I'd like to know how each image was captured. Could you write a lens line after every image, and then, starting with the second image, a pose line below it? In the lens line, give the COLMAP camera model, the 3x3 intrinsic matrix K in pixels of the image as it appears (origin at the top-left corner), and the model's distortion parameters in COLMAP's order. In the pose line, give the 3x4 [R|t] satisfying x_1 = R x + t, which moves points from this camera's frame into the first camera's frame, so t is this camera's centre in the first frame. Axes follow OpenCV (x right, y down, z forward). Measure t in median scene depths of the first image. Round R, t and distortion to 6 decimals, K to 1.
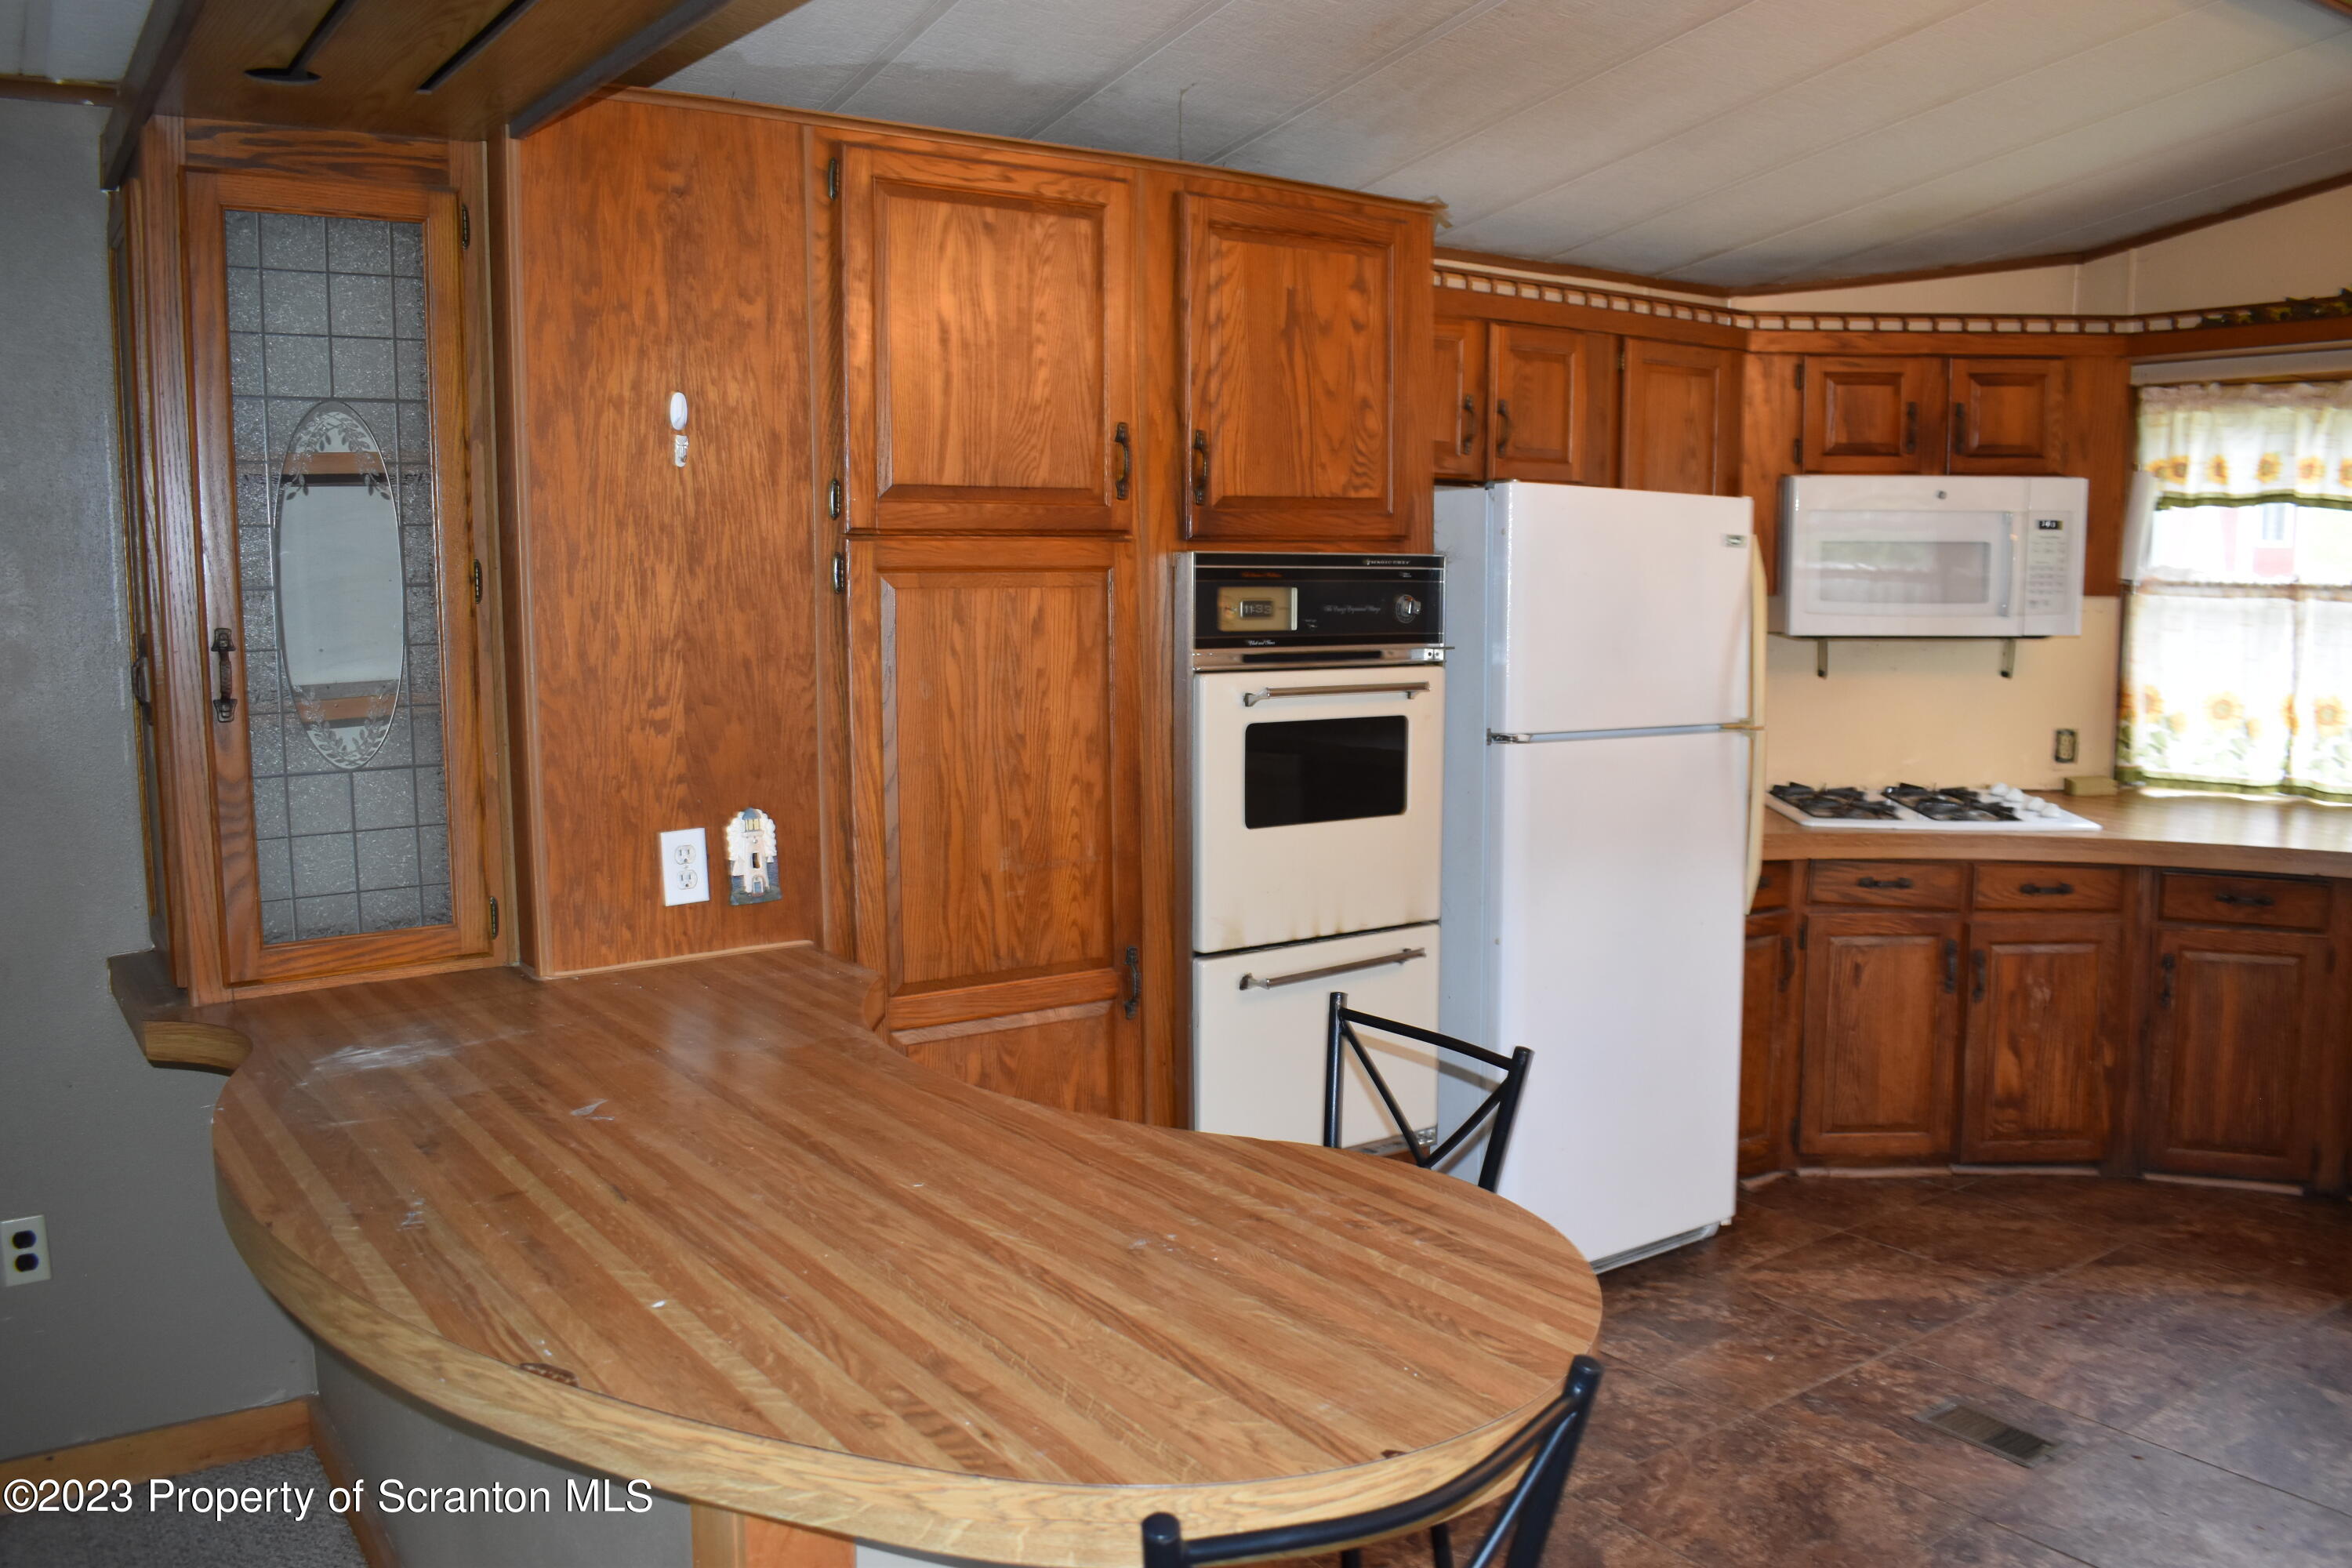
lens RADIAL K [[1827.9, 0, 1195.5], [0, 1827.9, 763.7], [0, 0, 1]] dist [-0.091596, 0.007334]
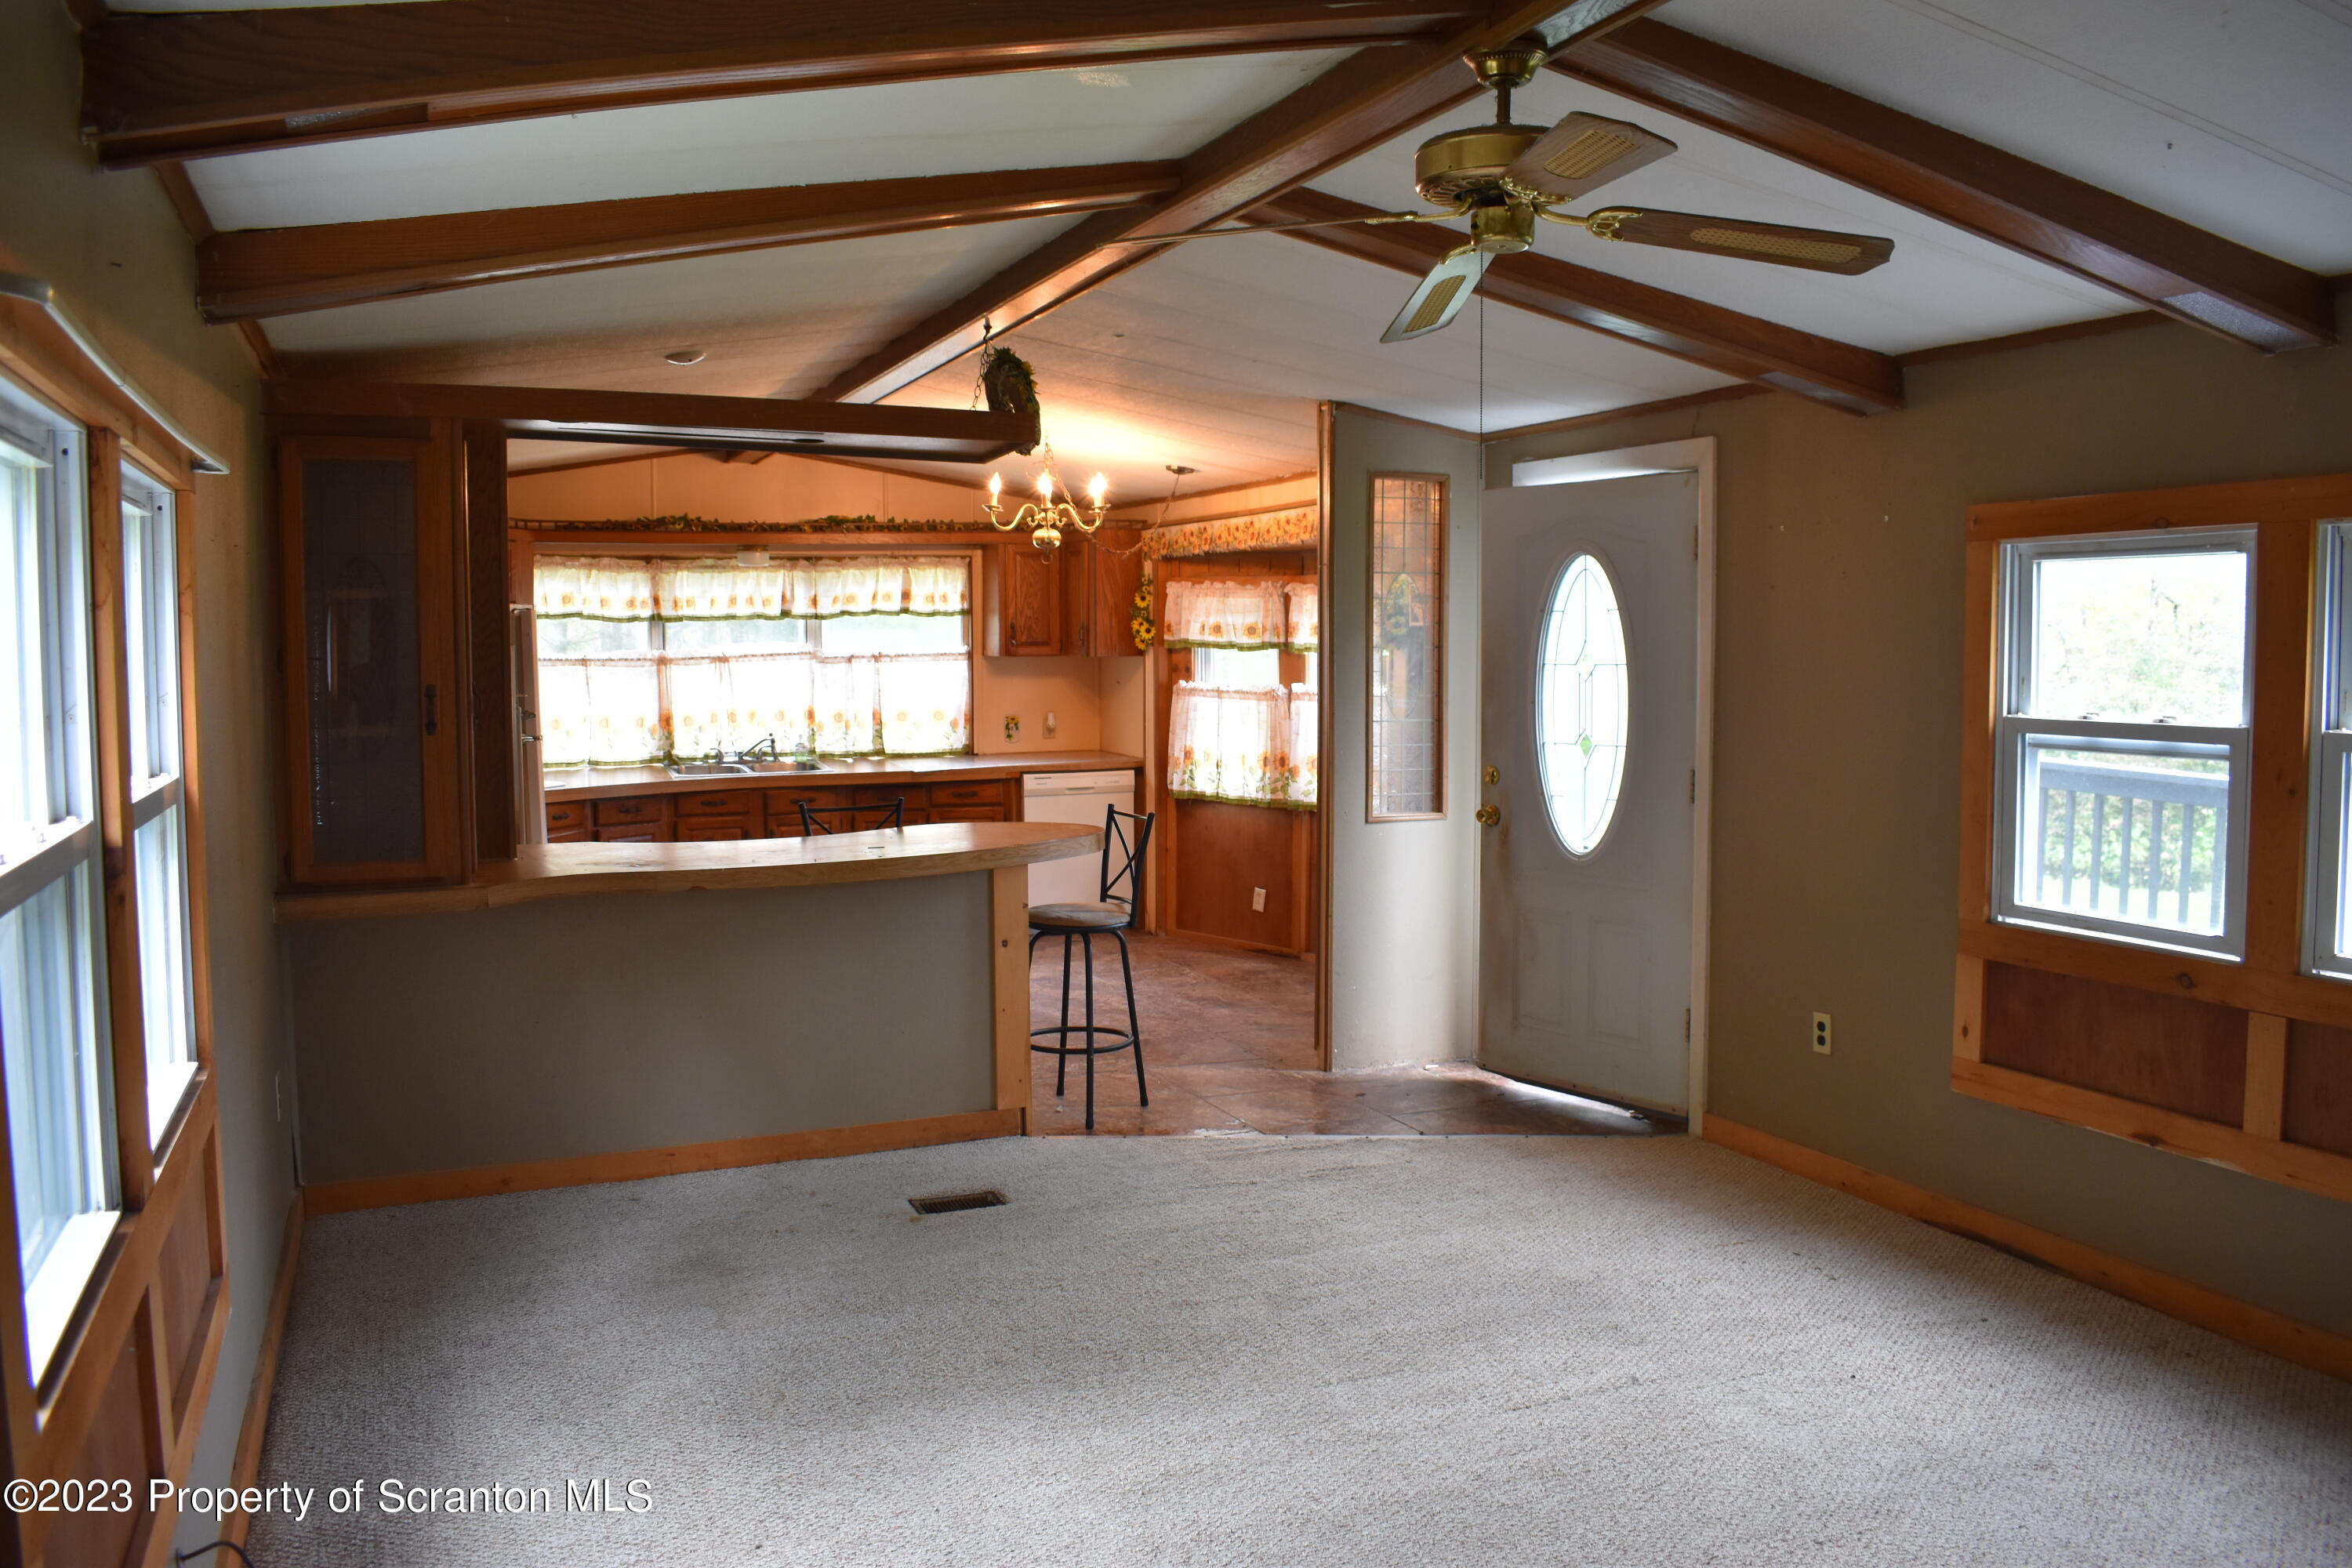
lens RADIAL K [[1827.9, 0, 1185.1], [0, 1827.9, 772.4], [0, 0, 1]] dist [-0.091596, 0.007334]
pose [[0.212200, -0.066397, 0.974968, -1.321259], [0.109381, 0.993034, 0.043820, 0.010842], [-0.971086, 0.097344, 0.217984, -0.091181]]
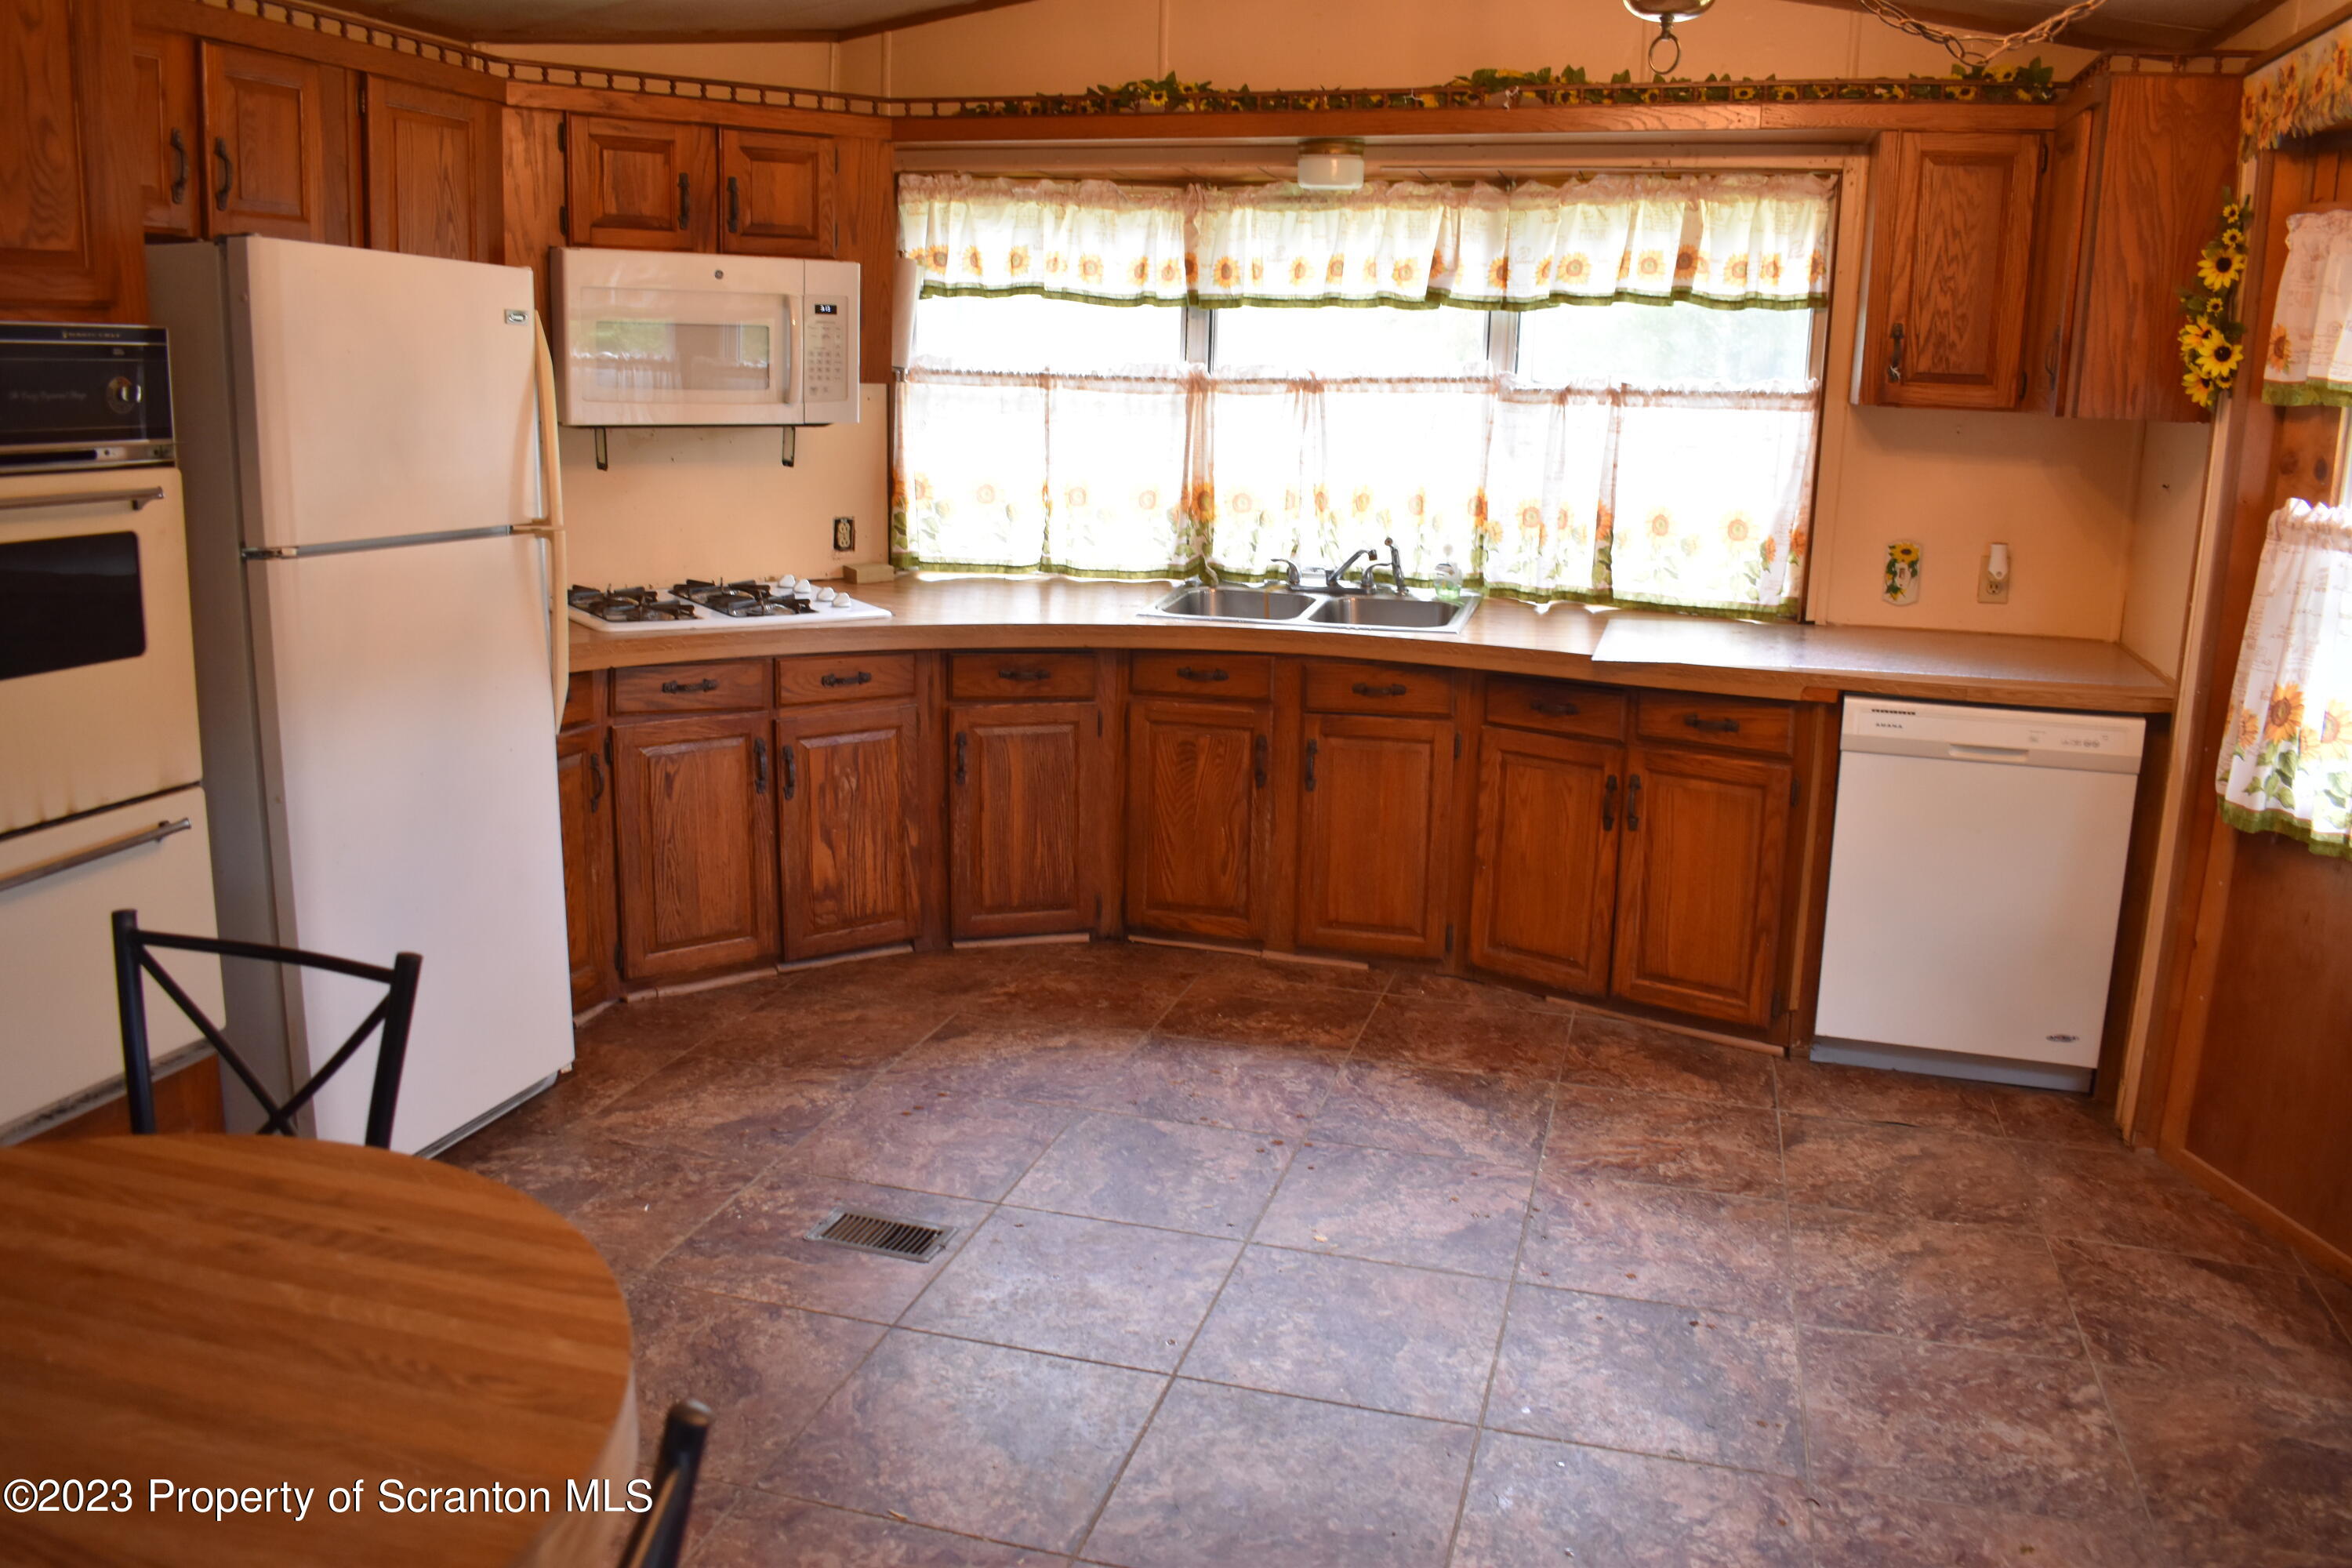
lens RADIAL K [[1827.9, 0, 1190.1], [0, 1827.9, 769.4], [0, 0, 1]] dist [-0.091596, 0.007334]
pose [[0.776086, -0.111583, 0.620677, -0.013570], [0.039095, 0.990842, 0.129245, -0.004213], [-0.629414, -0.076040, 0.773341, 0.090546]]
